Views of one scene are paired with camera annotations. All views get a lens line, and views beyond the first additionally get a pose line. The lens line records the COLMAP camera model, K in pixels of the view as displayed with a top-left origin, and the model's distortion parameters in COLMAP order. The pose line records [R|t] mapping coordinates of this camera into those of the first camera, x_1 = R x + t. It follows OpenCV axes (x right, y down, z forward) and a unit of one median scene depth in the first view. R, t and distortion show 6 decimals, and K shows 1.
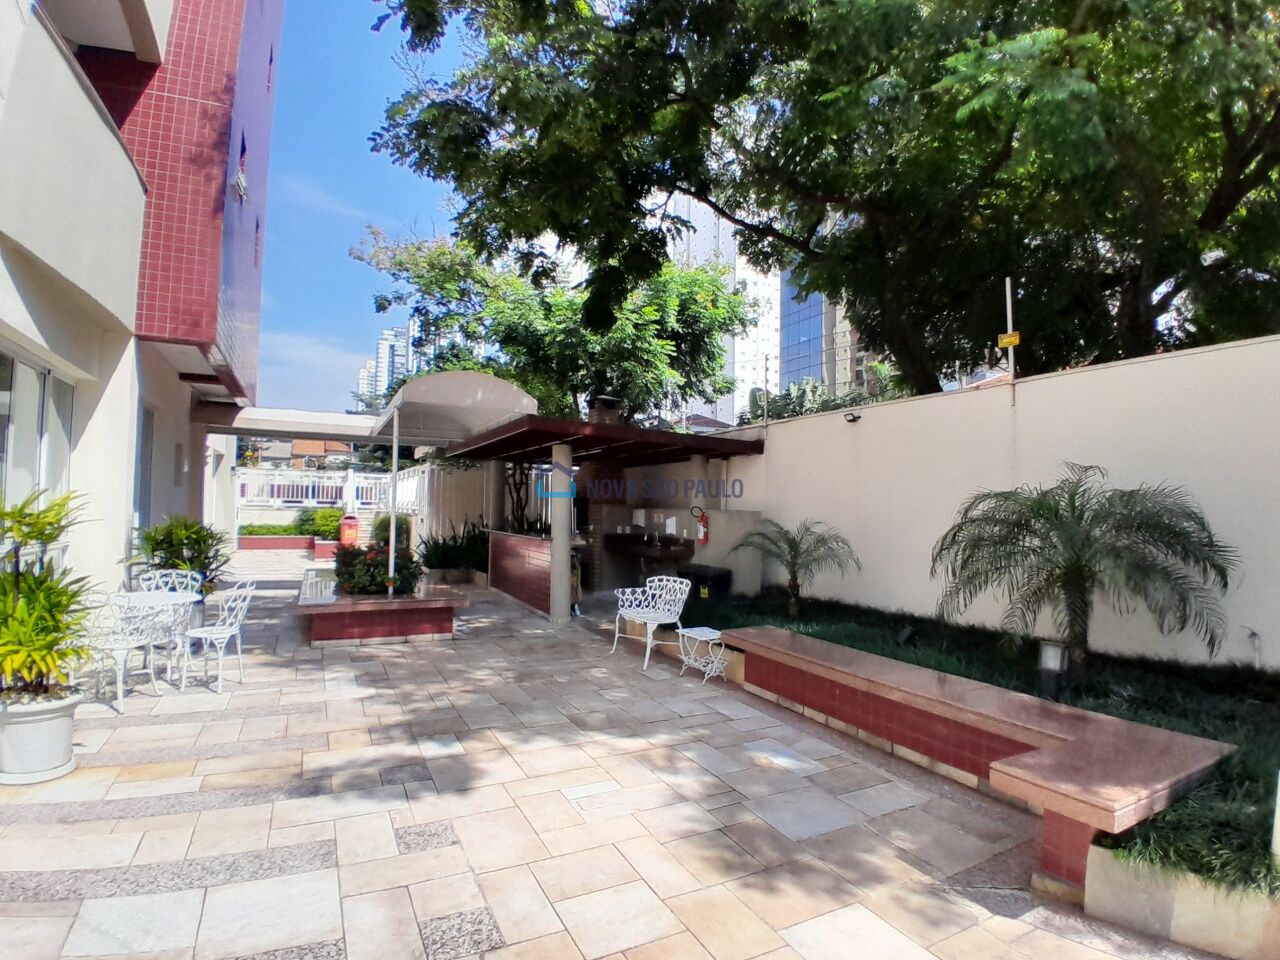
lens RADIAL K [[638.5, 0, 639.0], [0, 638.5, 492.9], [0, 0, 1]] dist [-0.002292, -0.037890]
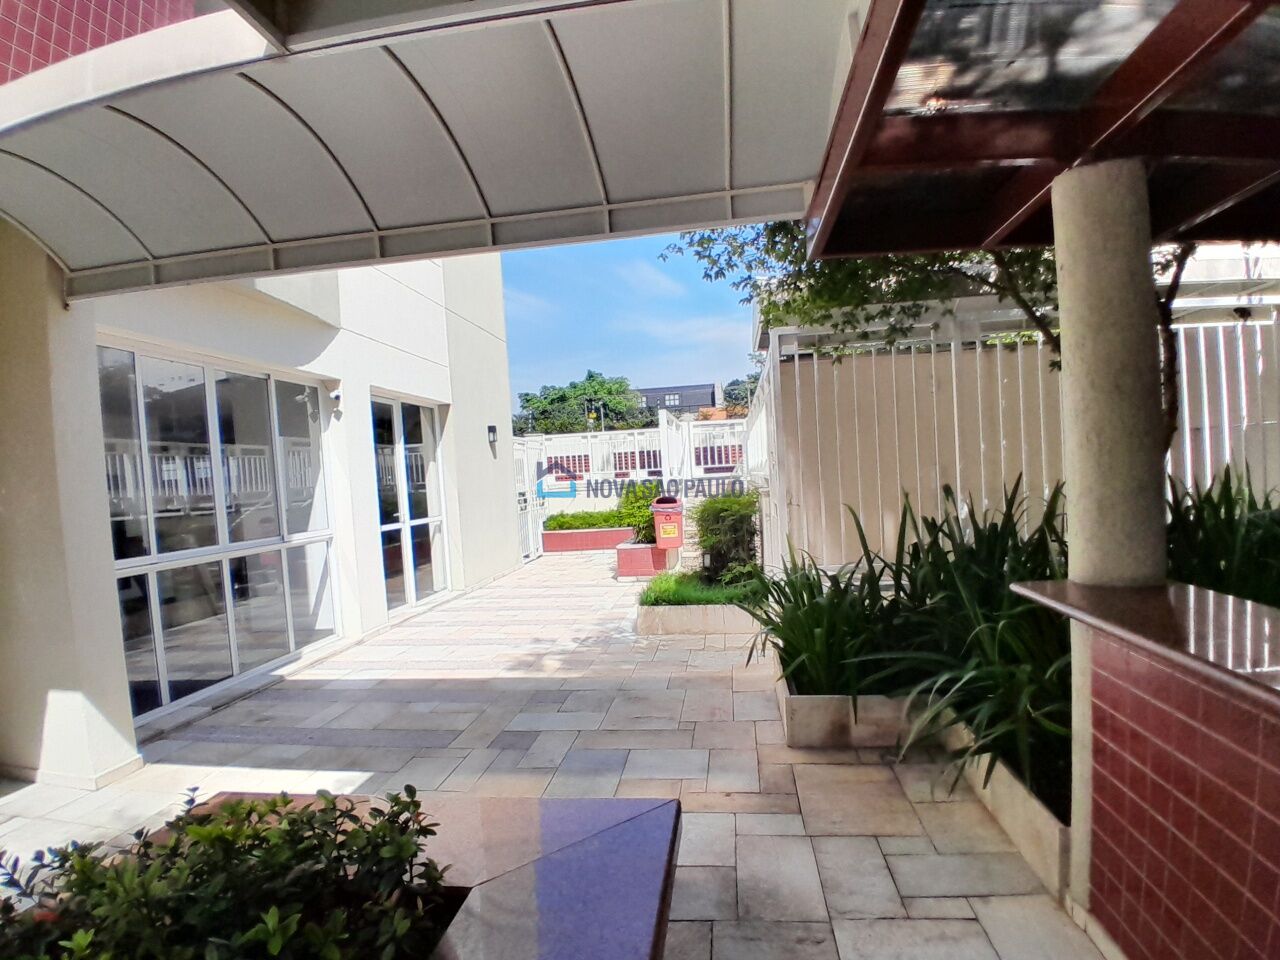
lens RADIAL K [[638.5, 0, 639.0], [0, 638.5, 492.9], [0, 0, 1]] dist [-0.002292, -0.037890]
pose [[0.813977, -0.053002, -0.578474, -0.140755], [0.092108, 0.995007, 0.038441, 0.008584], [0.573548, -0.084572, 0.814794, 0.484835]]
